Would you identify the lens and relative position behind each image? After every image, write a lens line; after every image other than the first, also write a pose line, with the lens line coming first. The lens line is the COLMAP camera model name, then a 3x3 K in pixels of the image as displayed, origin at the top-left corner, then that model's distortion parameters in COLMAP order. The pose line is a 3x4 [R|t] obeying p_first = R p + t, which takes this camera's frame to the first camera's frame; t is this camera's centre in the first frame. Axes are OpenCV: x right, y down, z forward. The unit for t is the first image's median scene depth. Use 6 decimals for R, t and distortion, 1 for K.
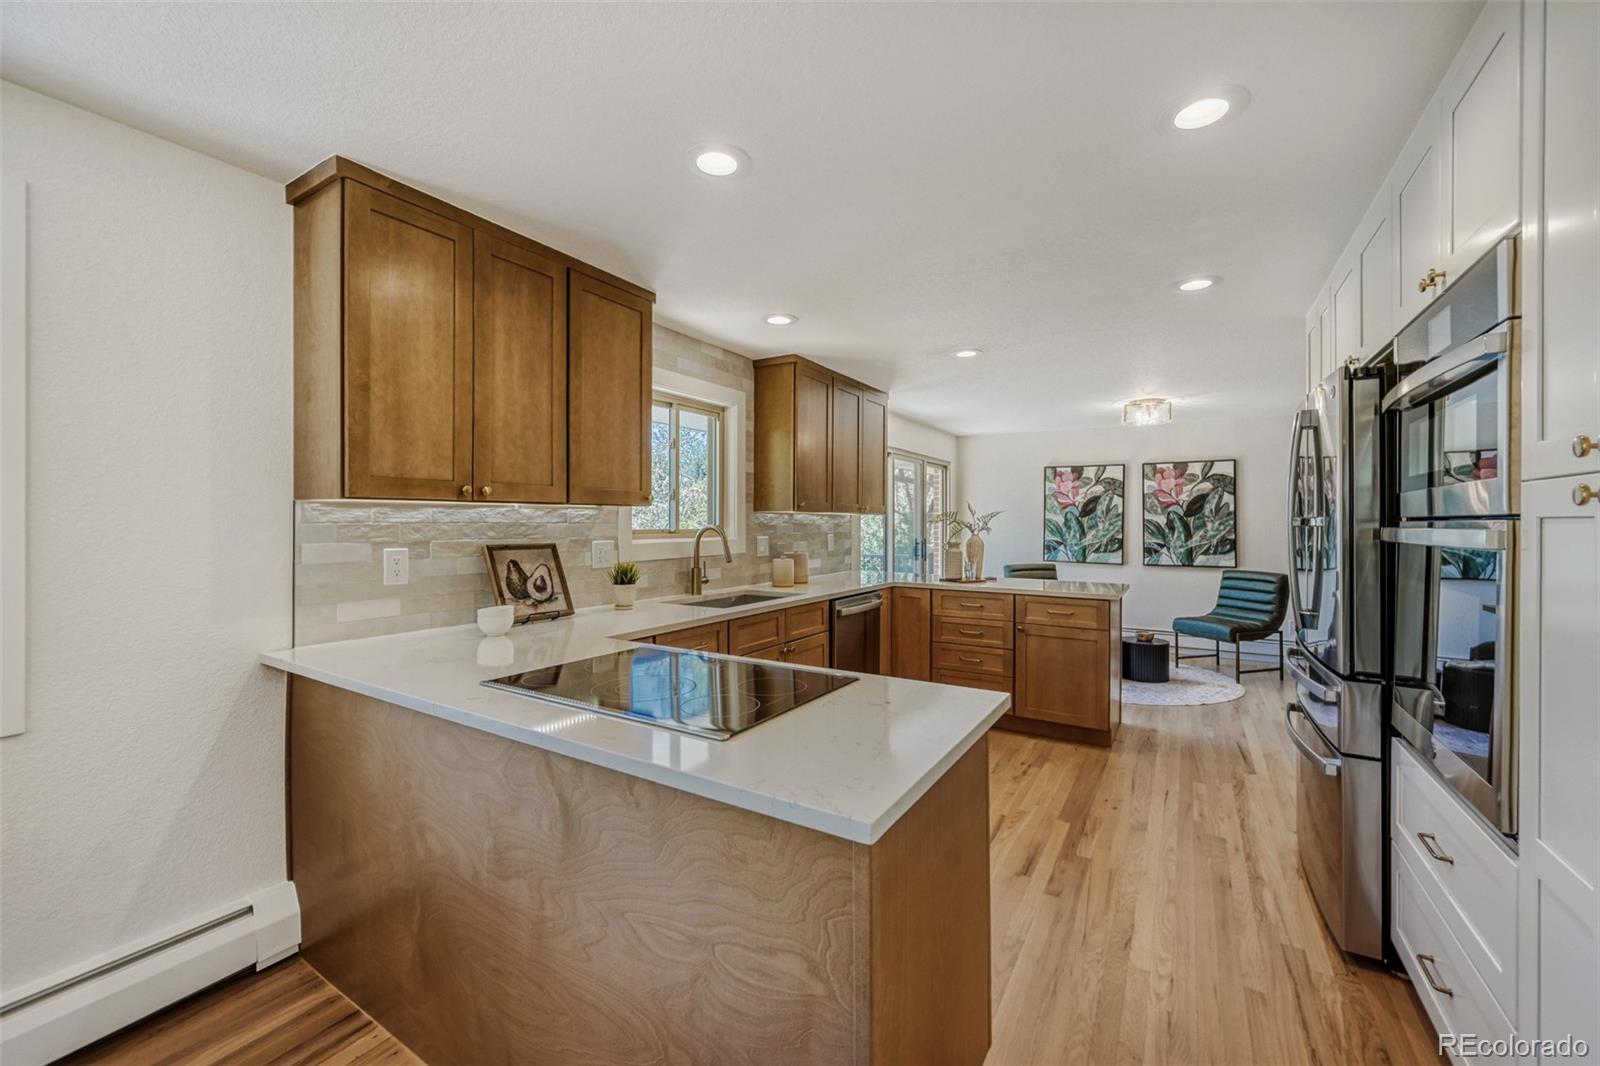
lens RADIAL K [[637.9, 0, 800.2], [0, 637.9, 515.9], [0, 0, 1]] dist [0.003531, 0.000664]
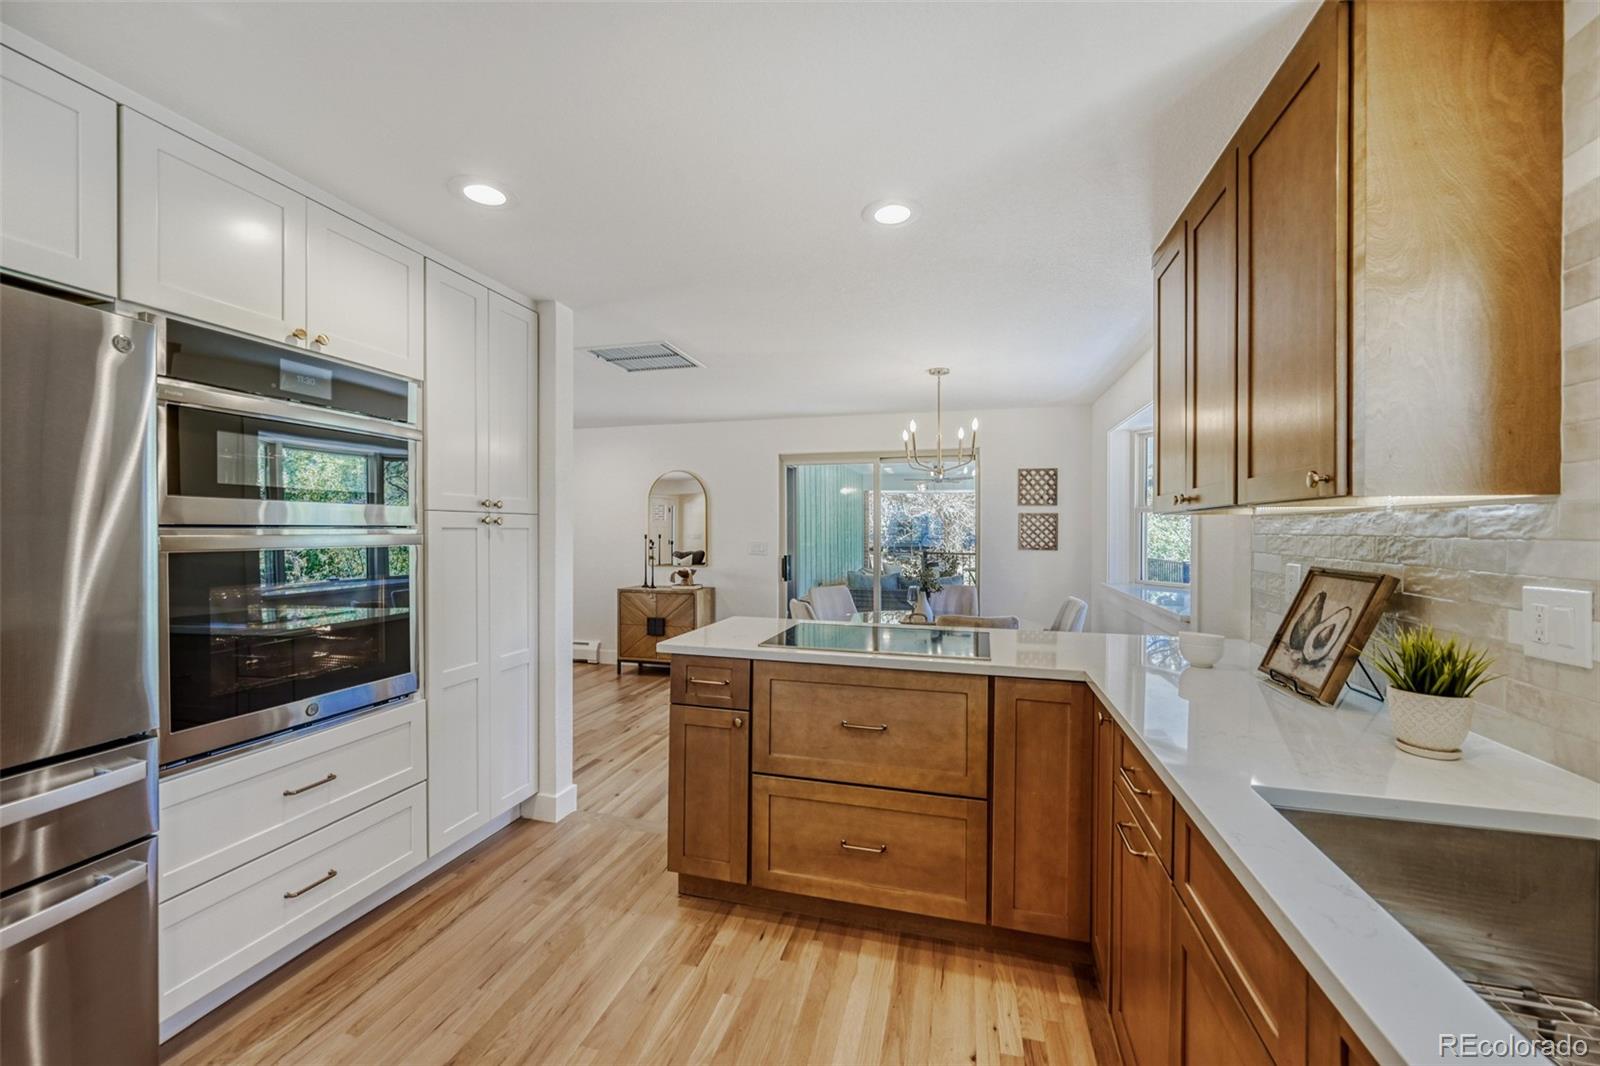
lens RADIAL K [[637.9, 0, 800.1], [0, 637.9, 534.0], [0, 0, 1]] dist [0.003531, 0.000664]
pose [[-0.959717, -0.002736, -0.280955, 0.212145], [-0.001883, 0.999993, -0.003305, 0.010630], [0.280962, -0.002643, -0.959715, 1.266040]]
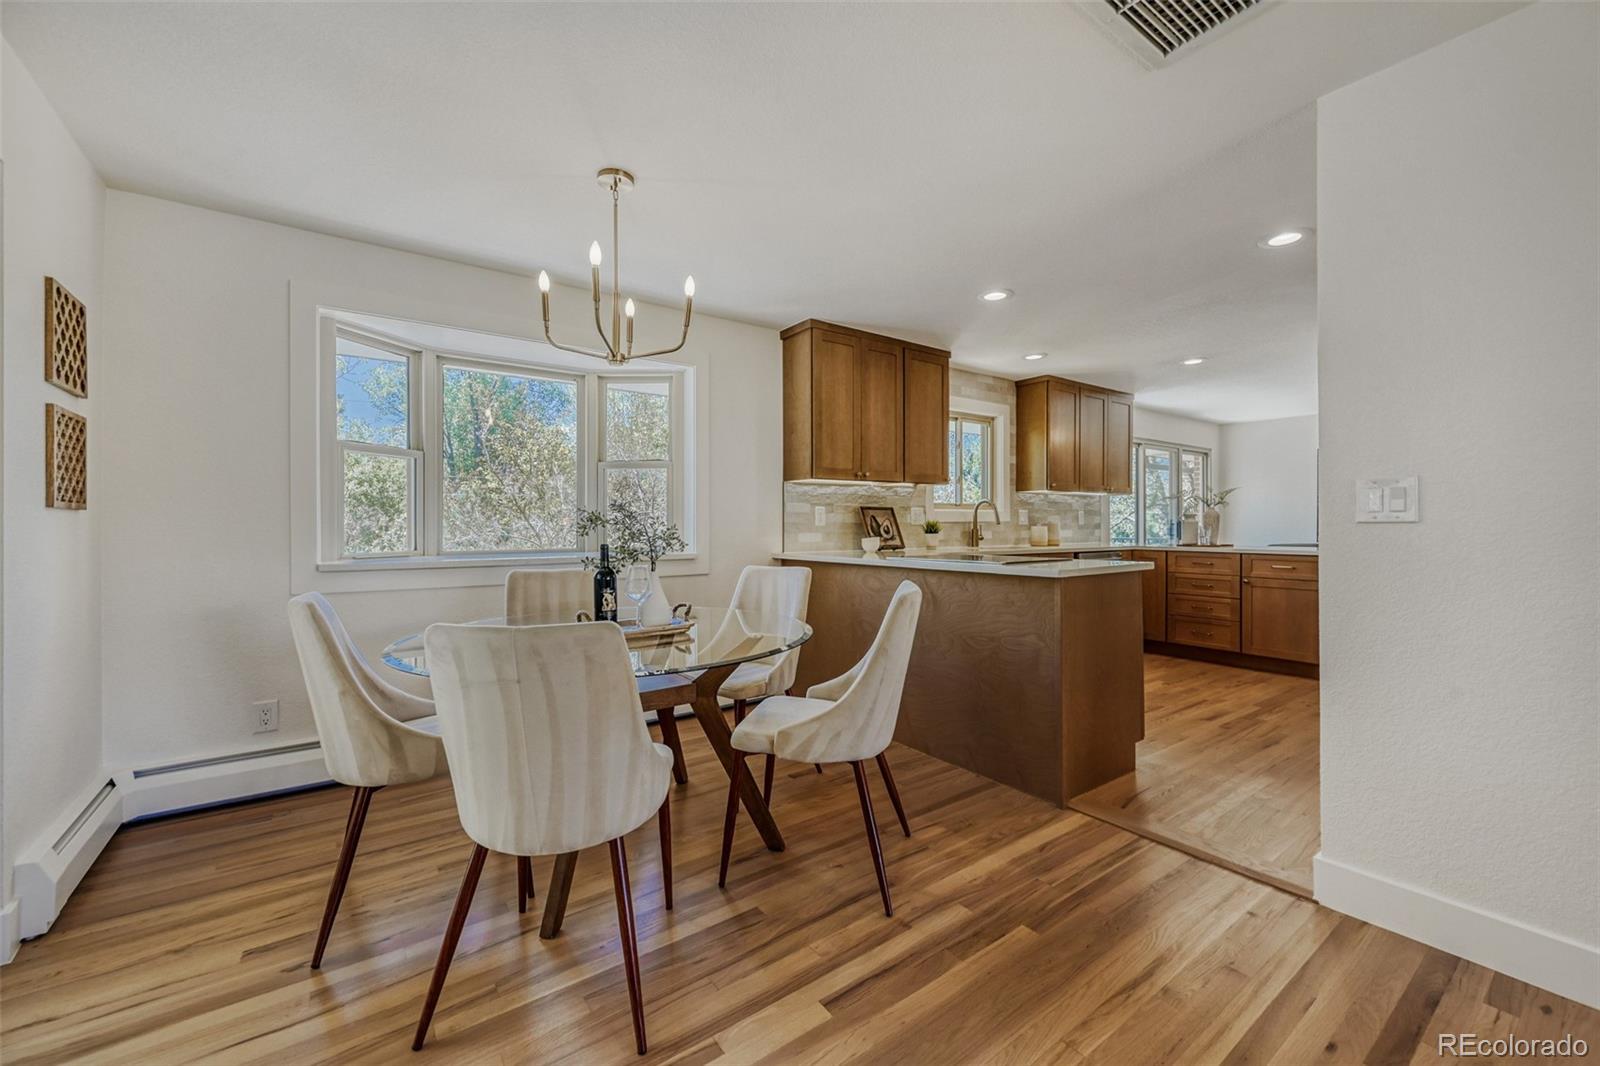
lens RADIAL K [[637.9, 0, 796.9], [0, 637.9, 527.2], [0, 0, 1]] dist [0.003531, 0.000664]
pose [[0.919565, -0.001954, -0.392933, 0.044071], [0.007084, 0.999908, 0.011605, 0.068360], [0.392874, -0.013455, 0.919494, -0.607689]]
